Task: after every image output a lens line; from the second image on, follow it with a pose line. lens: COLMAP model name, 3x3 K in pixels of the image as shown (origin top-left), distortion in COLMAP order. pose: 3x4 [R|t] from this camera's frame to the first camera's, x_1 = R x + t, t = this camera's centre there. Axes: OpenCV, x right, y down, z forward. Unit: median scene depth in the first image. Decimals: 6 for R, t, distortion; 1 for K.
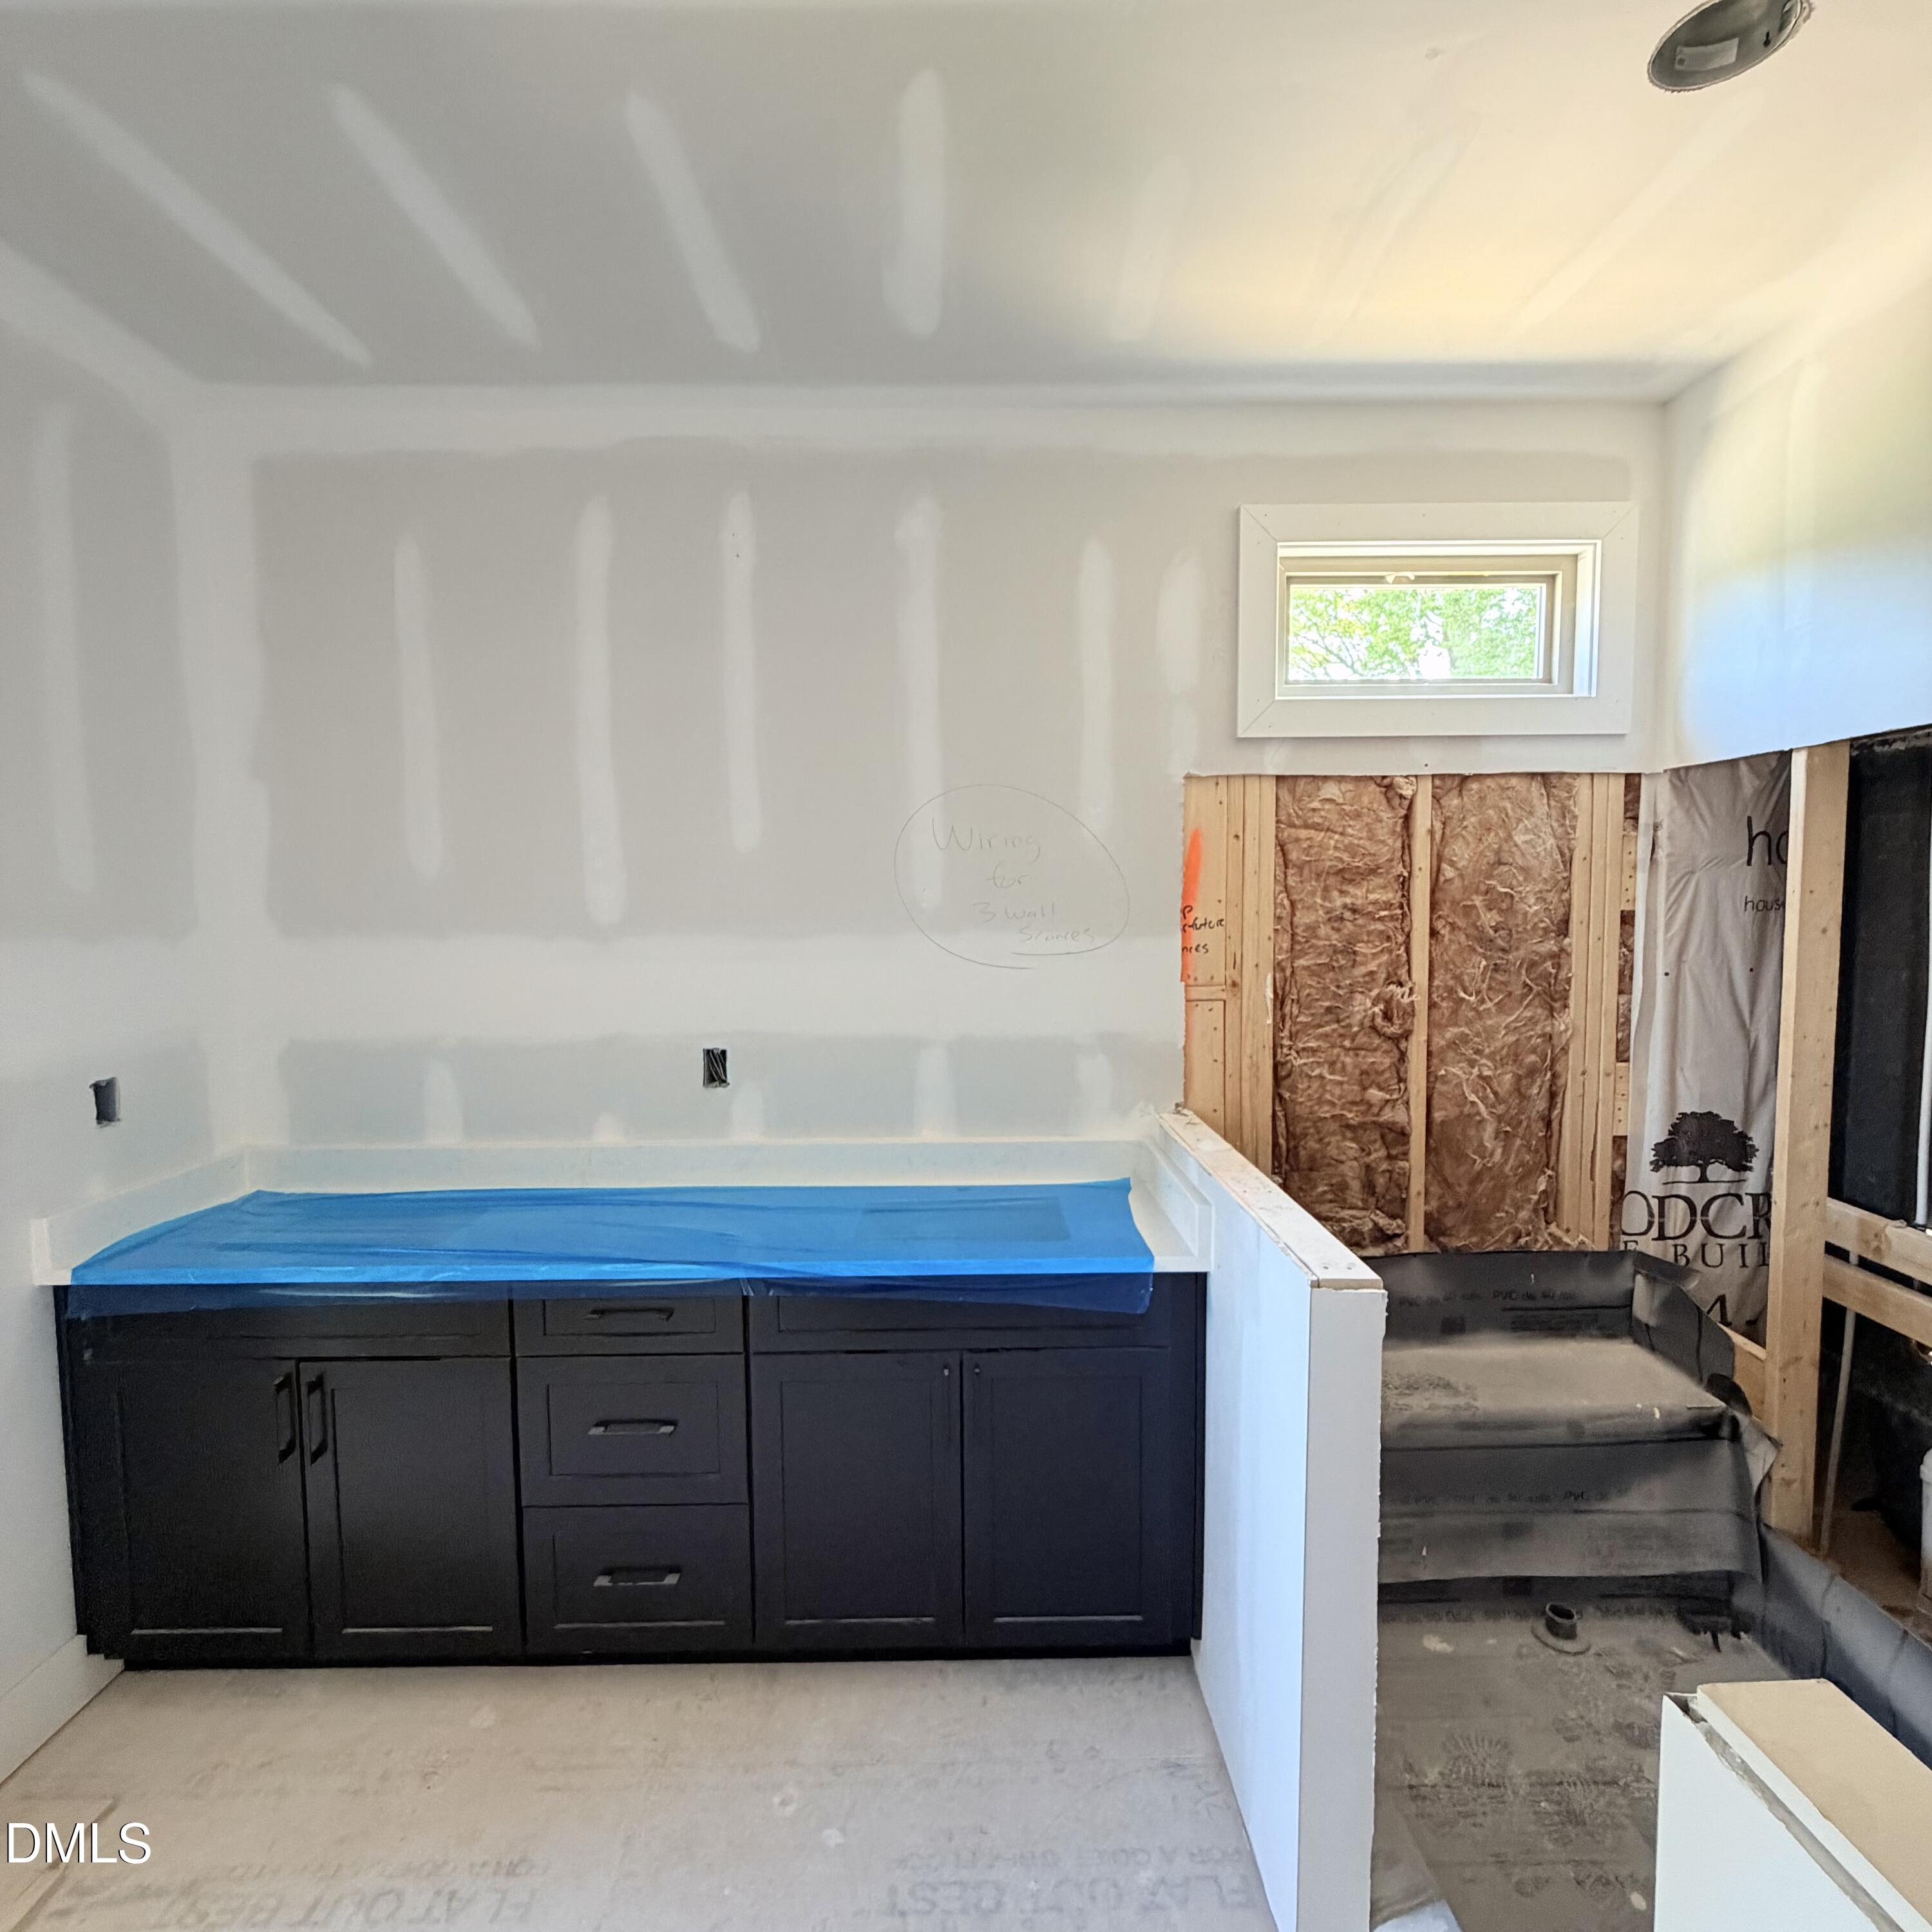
lens RADIAL K [[1000.7, 0, 967.2], [0, 1000.7, 968.4], [0, 0, 1]] dist [-0.002210, -0.001234]
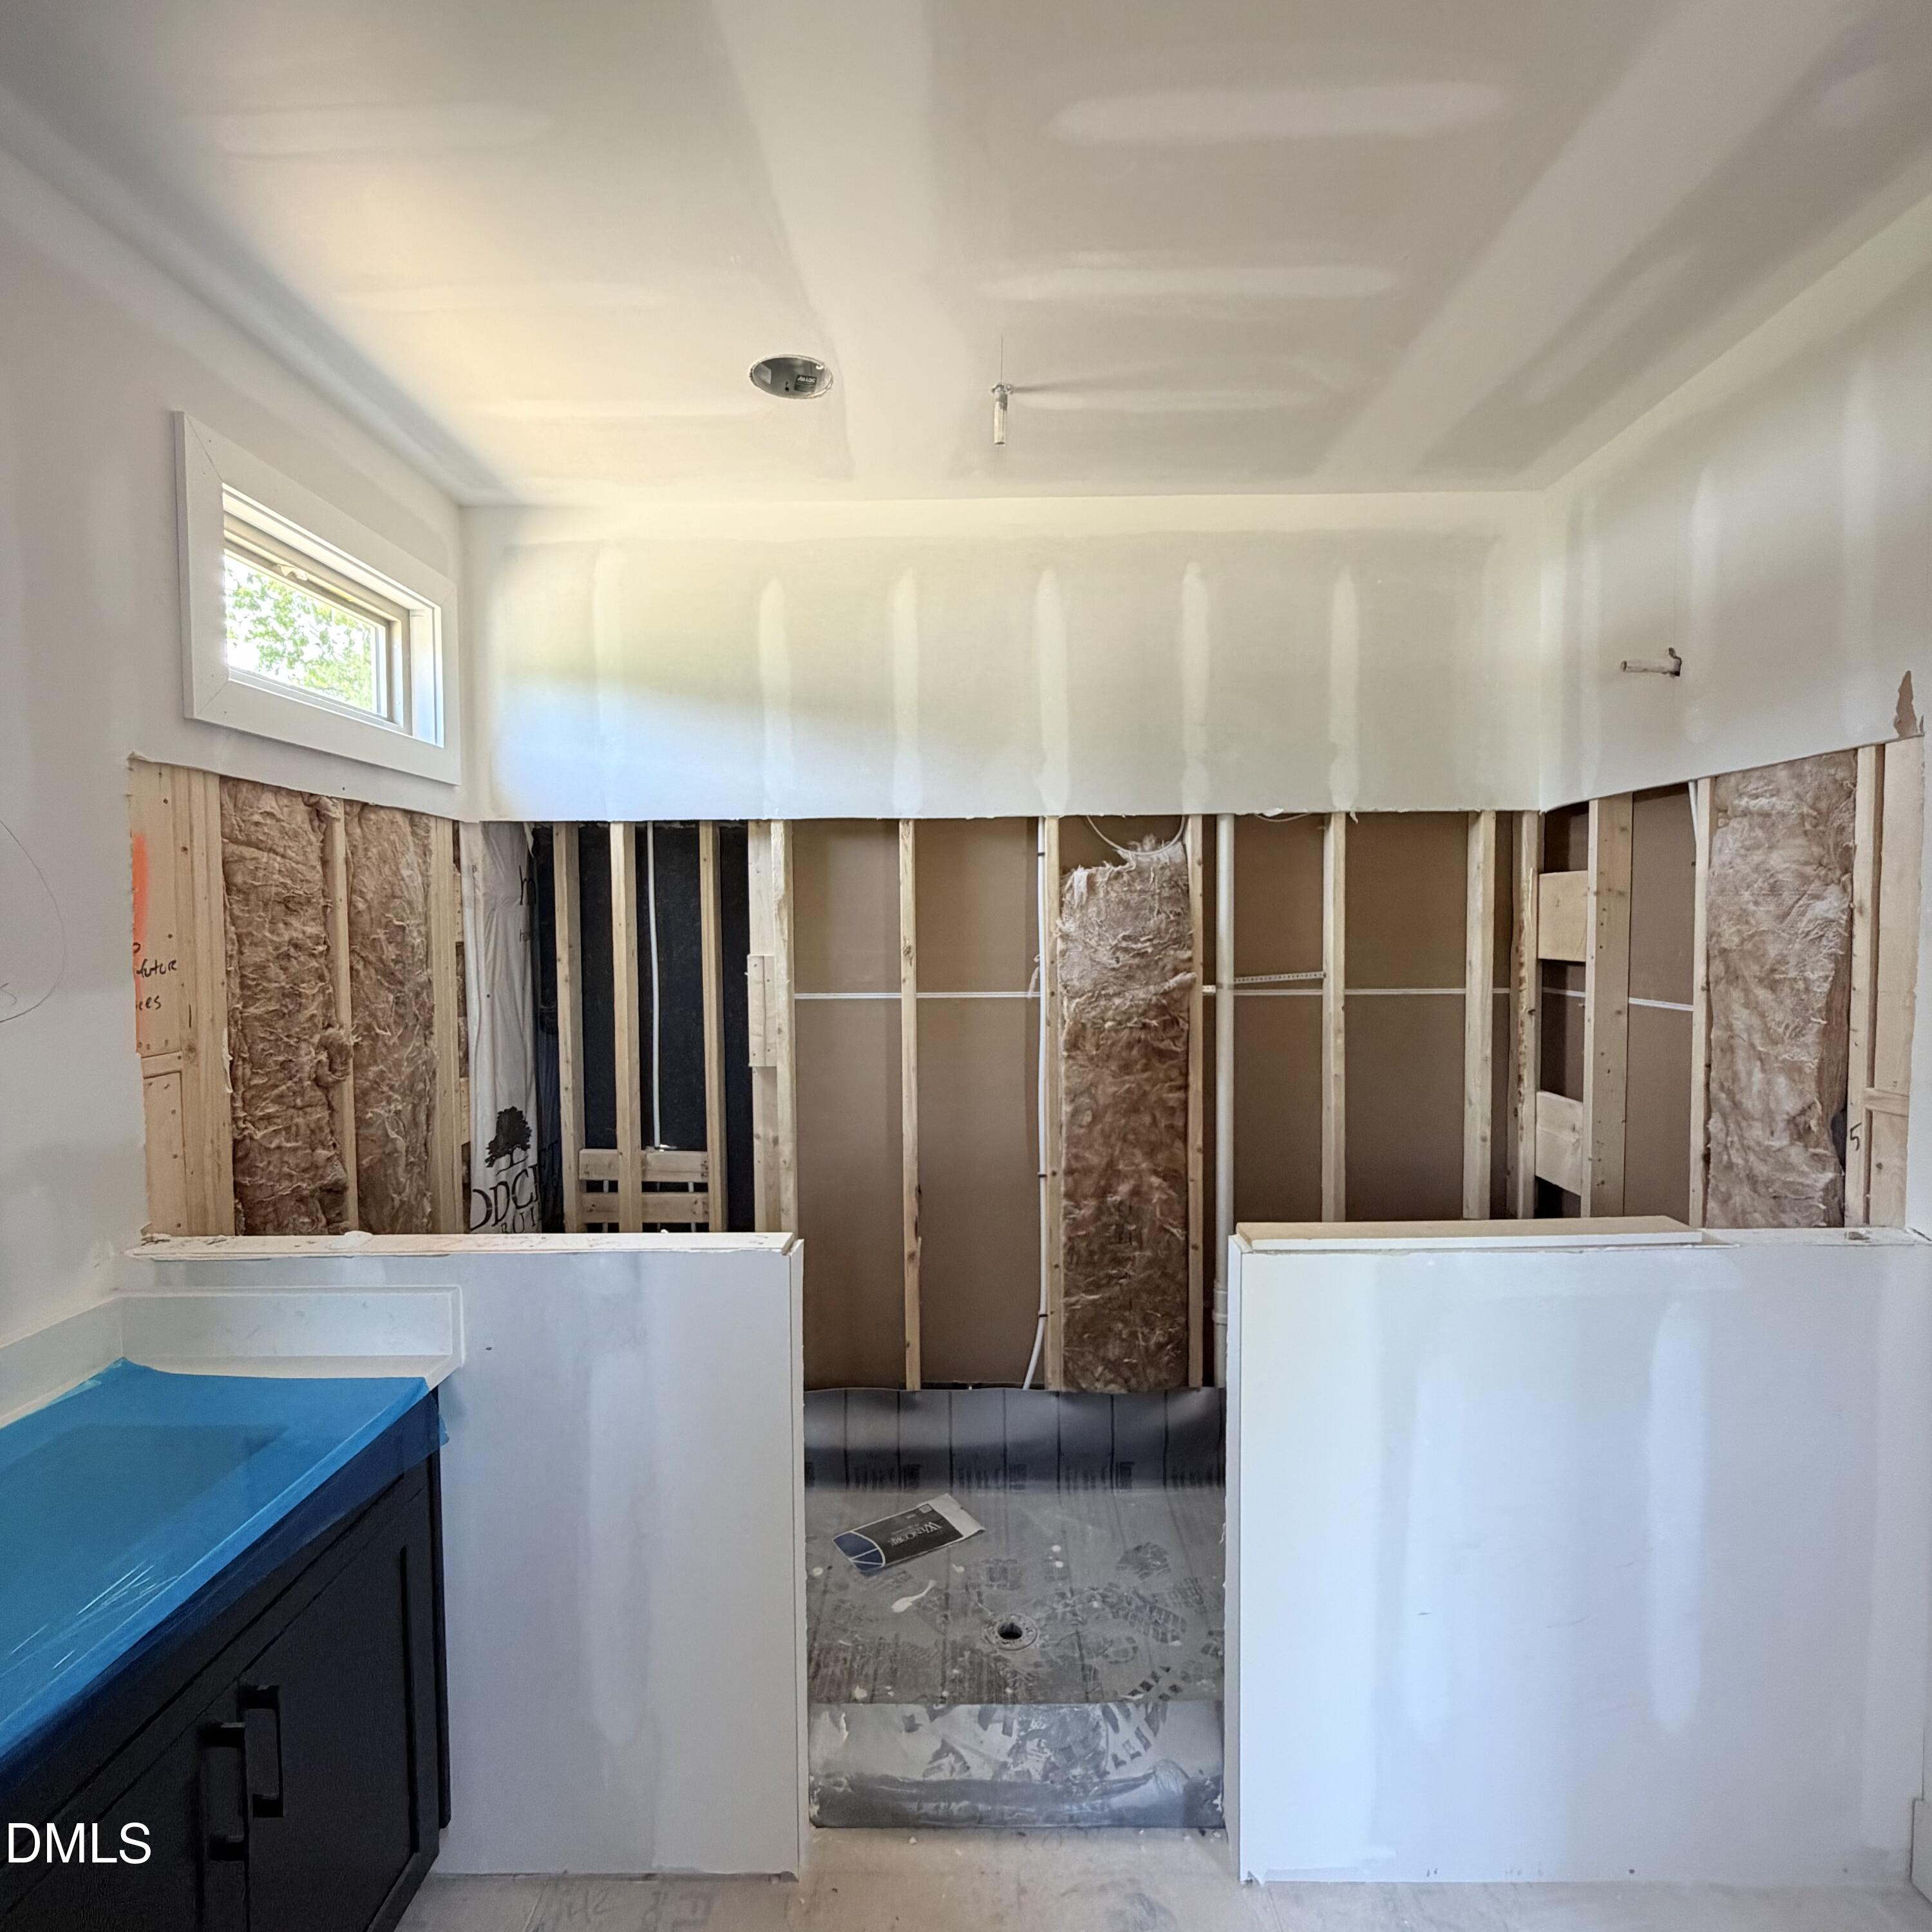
lens RADIAL K [[1000.7, 0, 968.4], [0, 1000.7, 963.8], [0, 0, 1]] dist [-0.002210, -0.001234]
pose [[0.037659, -0.034421, 0.998698, -0.446855], [0.076932, 0.996540, 0.031446, -0.024984], [-0.996325, 0.075647, 0.040176, 0.390733]]
